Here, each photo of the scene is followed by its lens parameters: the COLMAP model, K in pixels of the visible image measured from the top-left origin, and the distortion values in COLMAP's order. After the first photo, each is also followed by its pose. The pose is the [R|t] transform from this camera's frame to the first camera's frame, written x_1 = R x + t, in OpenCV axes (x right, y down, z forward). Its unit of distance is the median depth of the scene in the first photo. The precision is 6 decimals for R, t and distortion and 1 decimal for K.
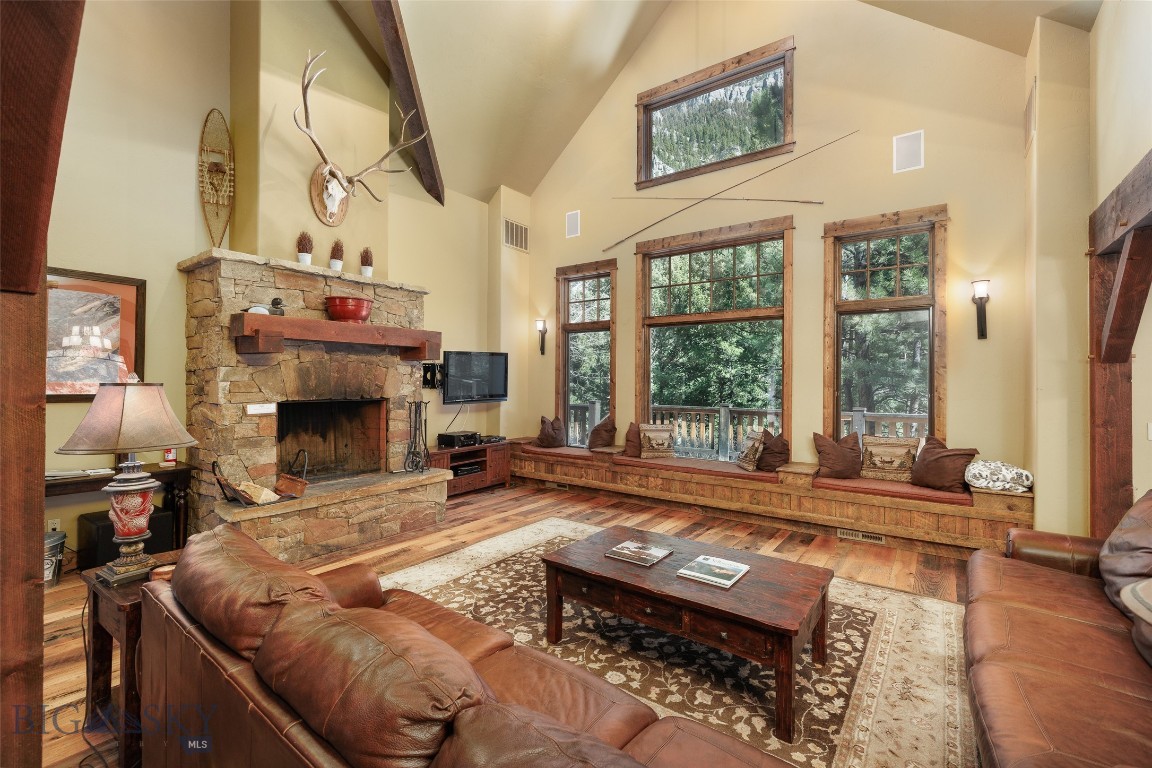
lens RADIAL K [[500.3, 0, 576.0], [0, 500.3, 384.0], [0, 0, 1]] dist [-0.001184, -0.000184]
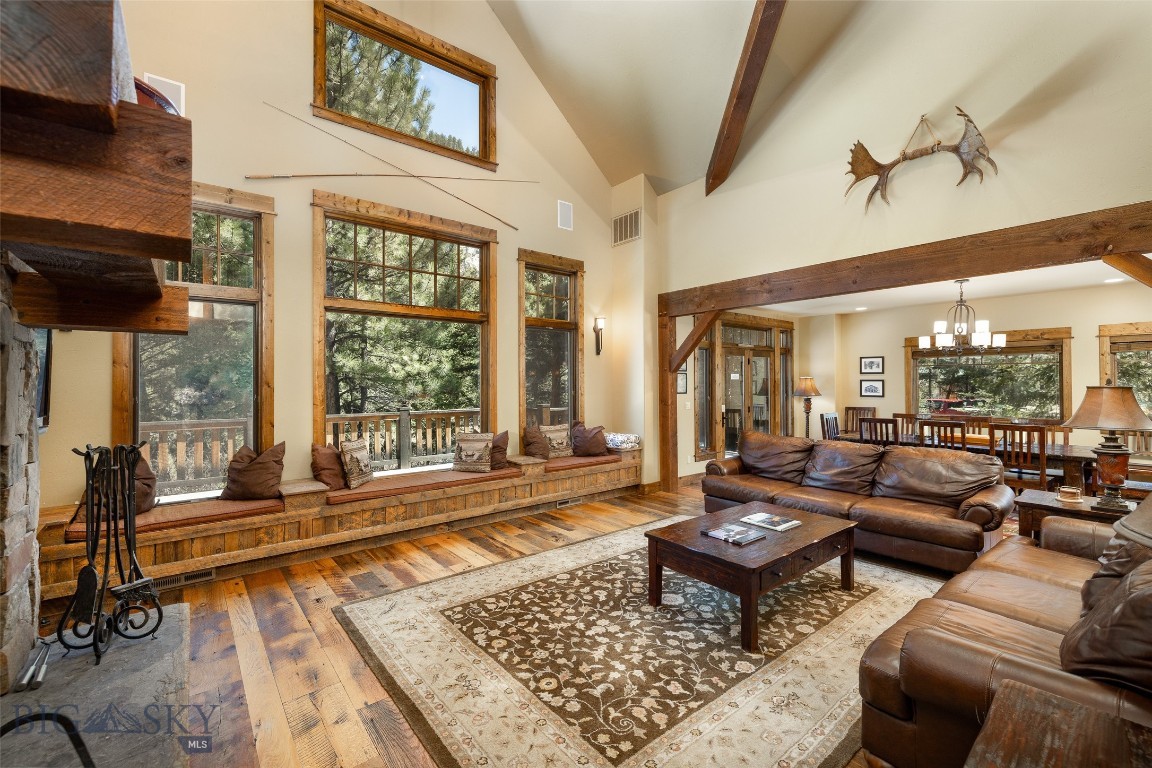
lens RADIAL K [[482.0, 0, 576.0], [0, 482.0, 384.0], [0, 0, 1]] dist [-0.000448, 0.000009]
pose [[0.249763, -0.007935, 0.968274, -0.625446], [0.012611, 0.999908, 0.004941, -0.007722], [-0.968225, 0.010977, 0.249841, 0.658197]]
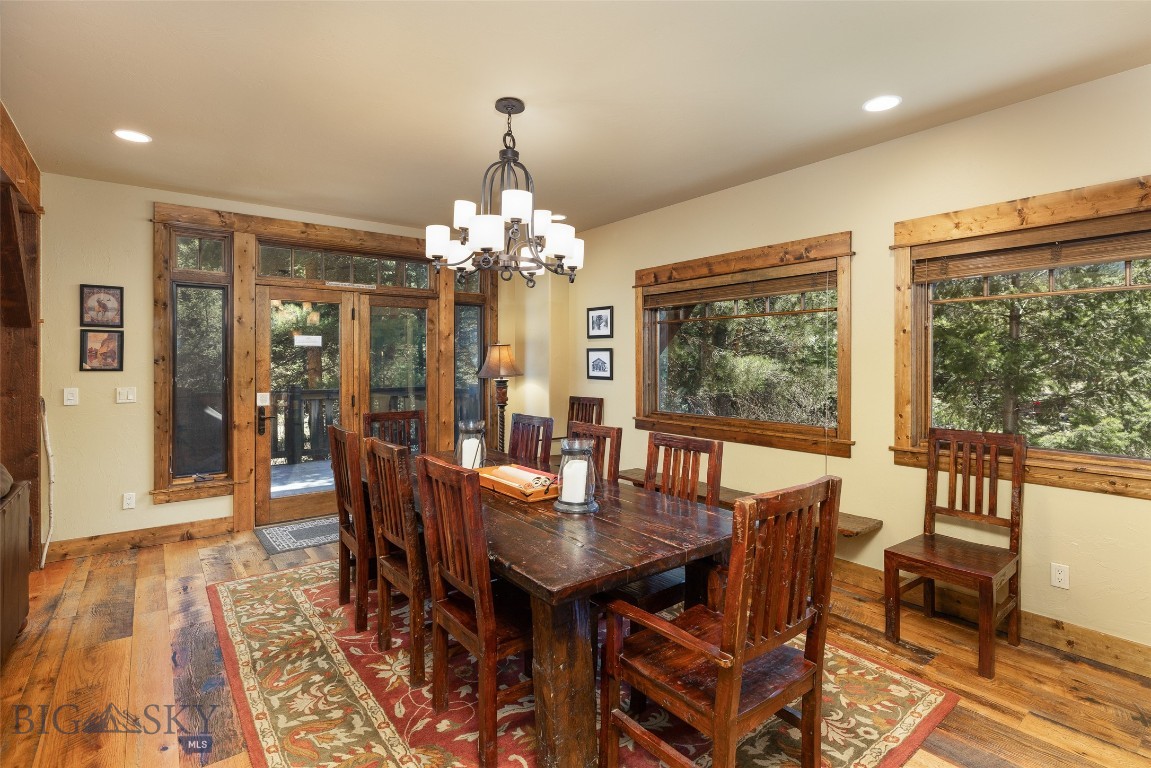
lens RADIAL K [[550.1, 0, 578.4], [0, 550.1, 361.8], [0, 0, 1]] dist [-0.004309, -0.000402]
pose [[0.267151, -0.004928, 0.963642, 0.262906], [0.008734, 0.999958, 0.002692, 0.022902], [-0.963615, 0.007697, 0.267183, -0.217086]]
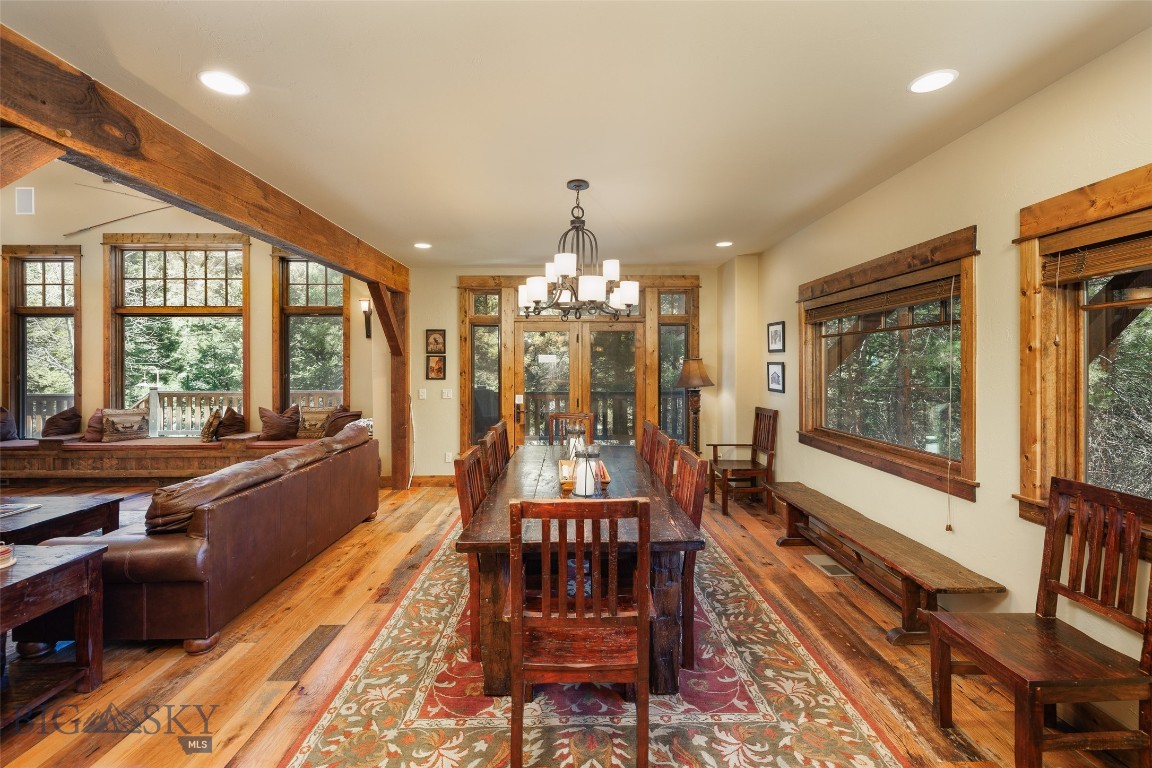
lens RADIAL K [[490.3, 0, 576.4], [0, 490.3, 364.6], [0, 0, 1]] dist [-0.000255, -0.000097]
pose [[0.796531, -0.006468, 0.604563, 0.395004], [0.011235, 0.999928, -0.004104, 0.003414], [-0.604494, 0.010062, 0.796546, -0.534591]]
